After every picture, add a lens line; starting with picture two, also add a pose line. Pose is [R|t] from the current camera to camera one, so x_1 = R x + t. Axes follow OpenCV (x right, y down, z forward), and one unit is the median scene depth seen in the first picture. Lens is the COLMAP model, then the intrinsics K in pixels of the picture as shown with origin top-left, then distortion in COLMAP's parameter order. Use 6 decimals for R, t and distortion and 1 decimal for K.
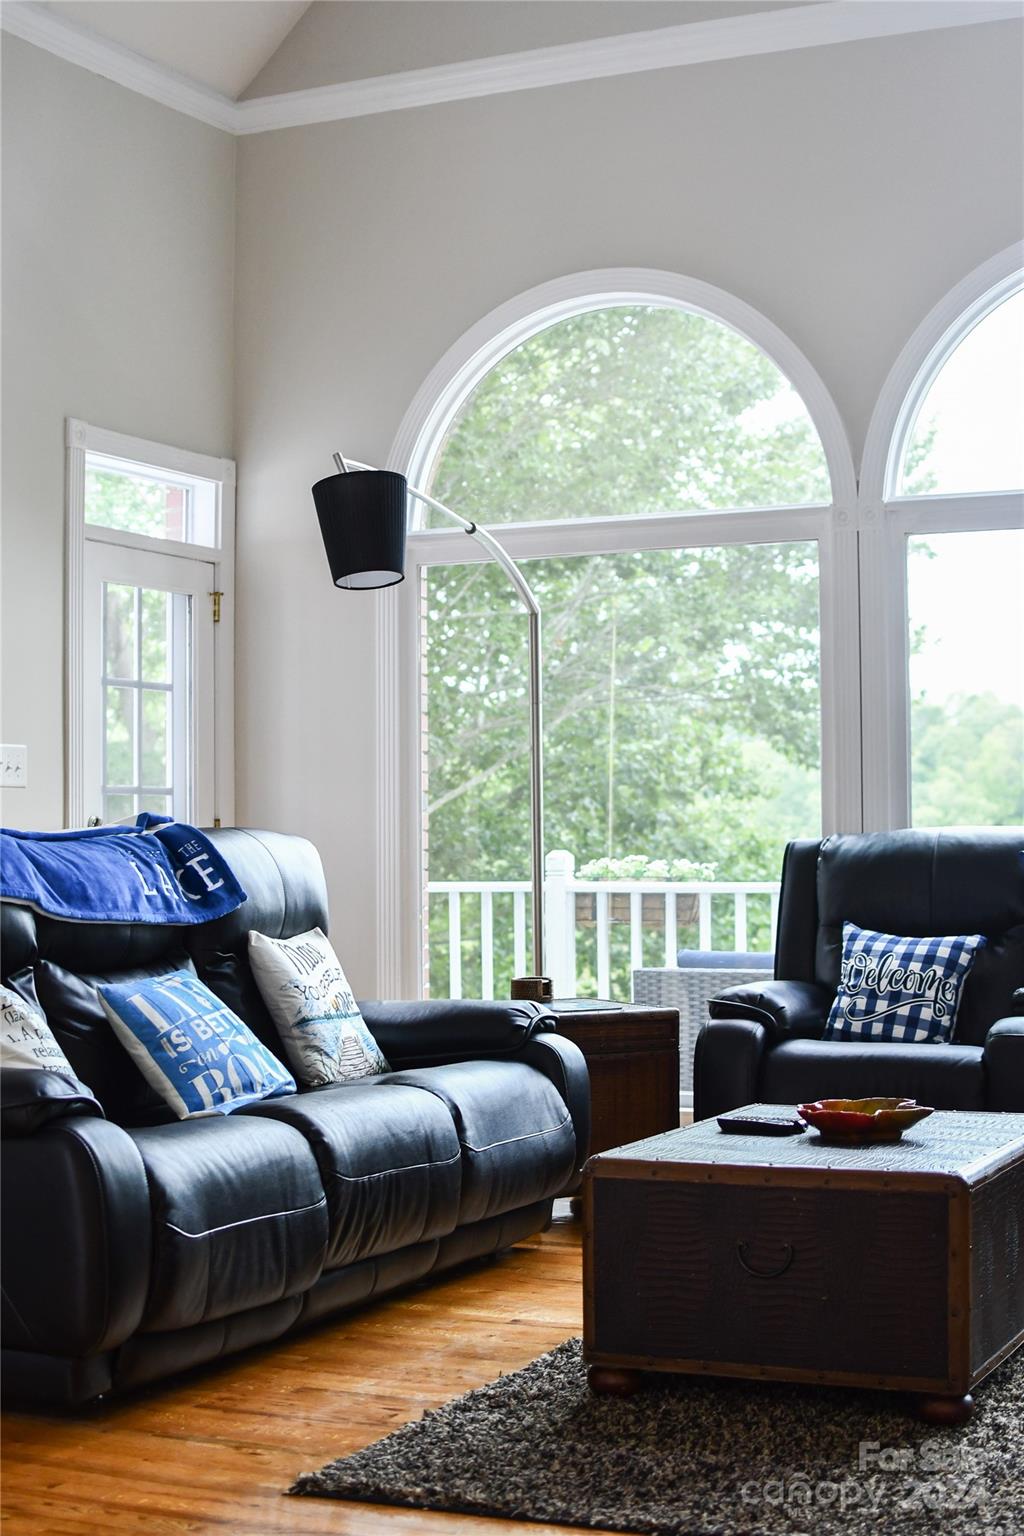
lens RADIAL K [[2351.4, 0, 511.8], [0, 2351.4, 770.4], [0, 0, 1]] dist [-0.058439, 0.000000]
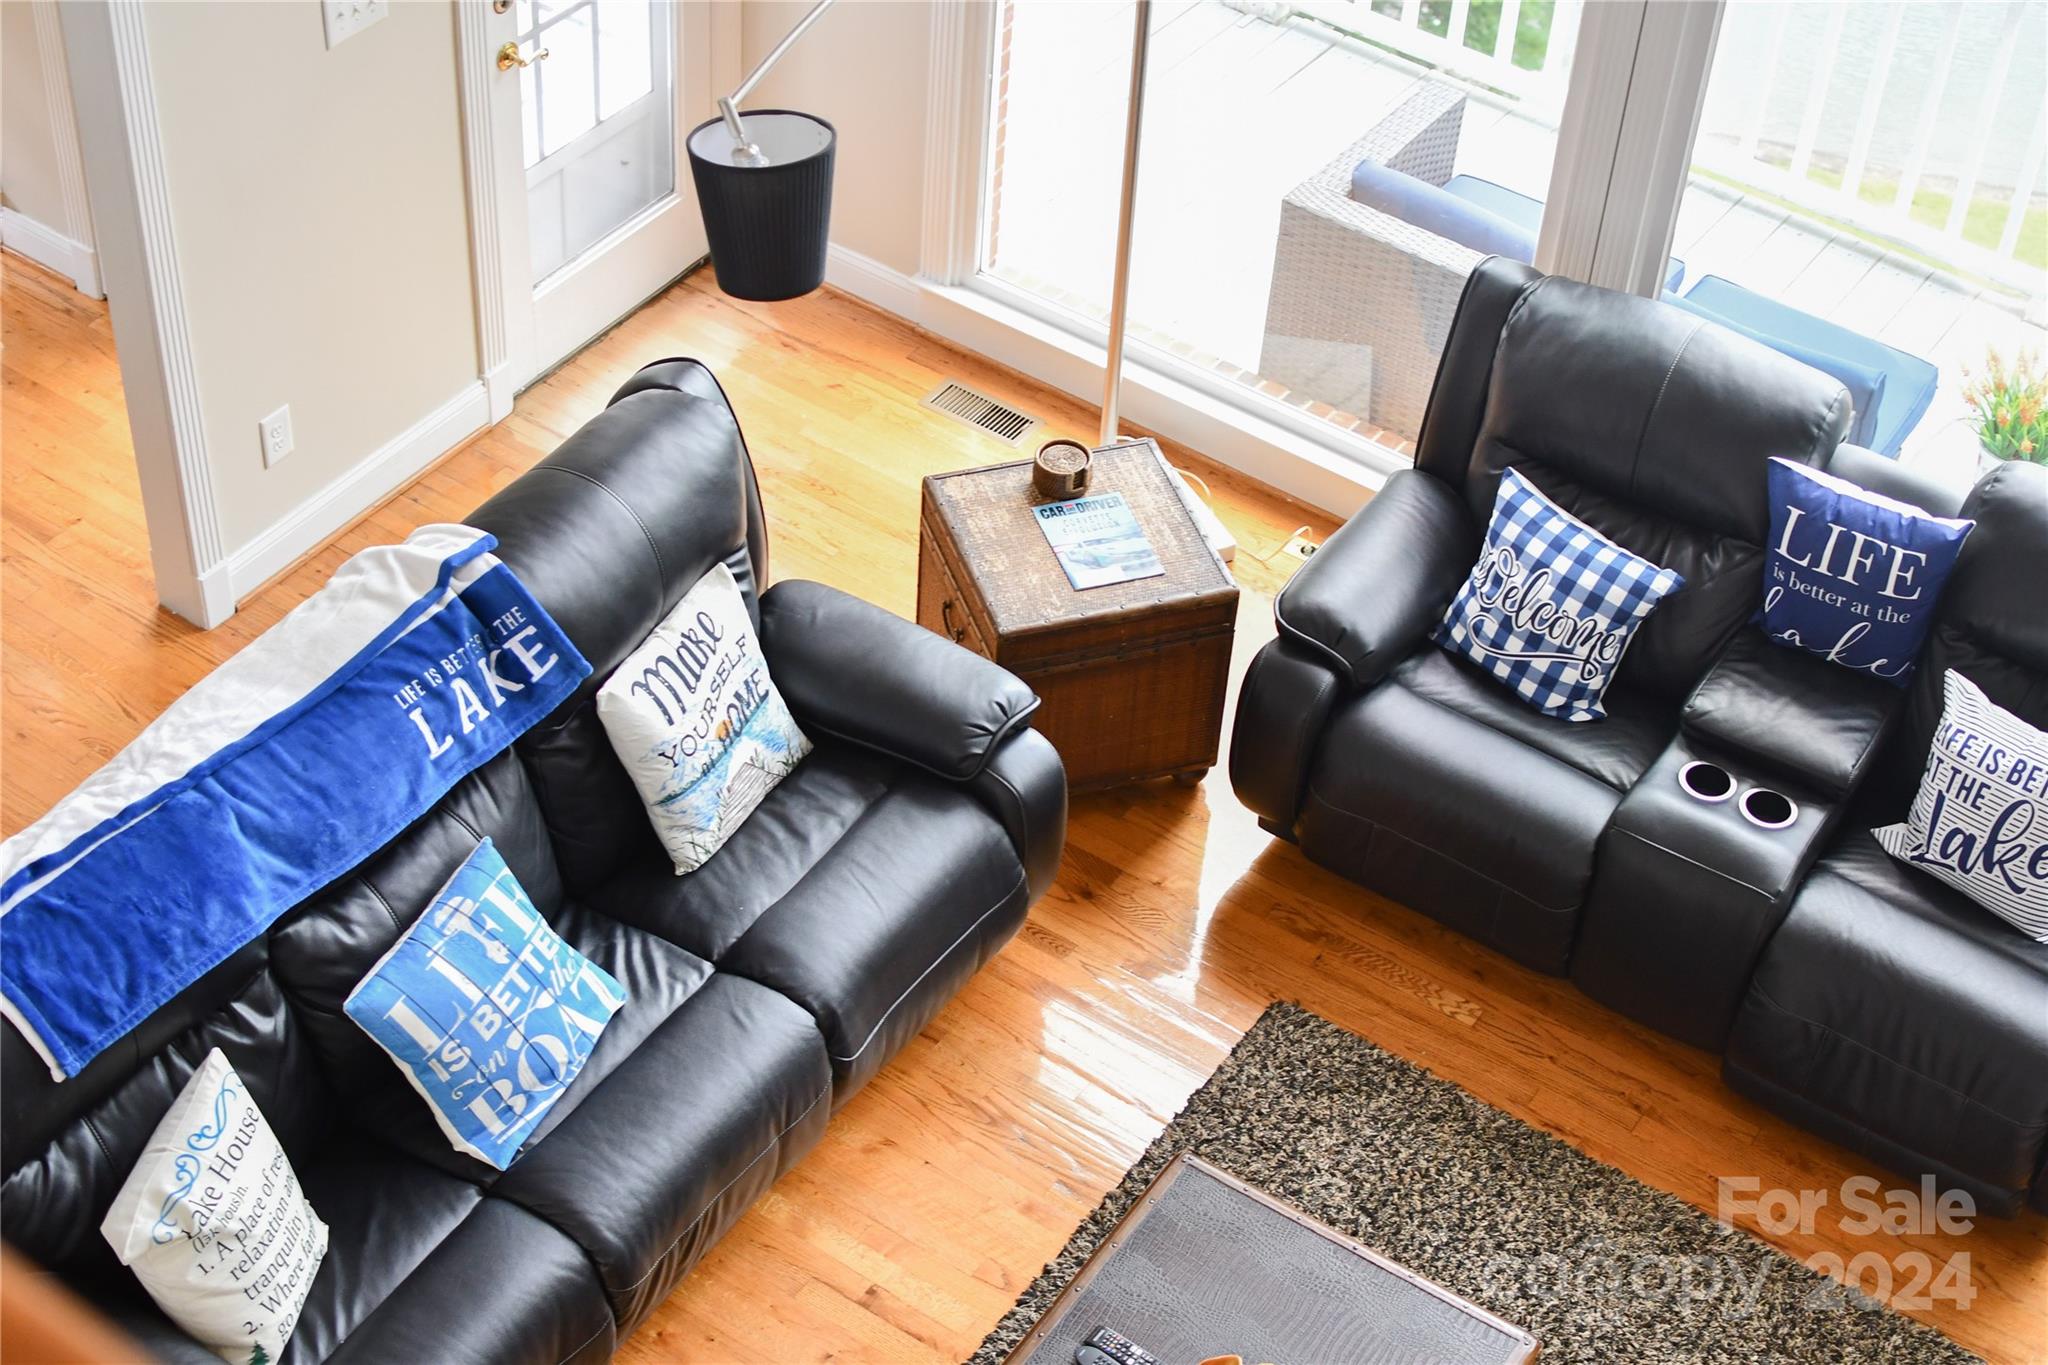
lens RADIAL K [[3135.3, 0, 1023.3], [0, 3135.3, 683.5], [0, 0, 1]] dist [-0.058439, 0.000000]
pose [[0.985892, 0.152013, -0.070061, 0.078480], [-0.062660, 0.723323, 0.687661, -0.547511], [0.155211, -0.673570, 0.722643, 0.274019]]
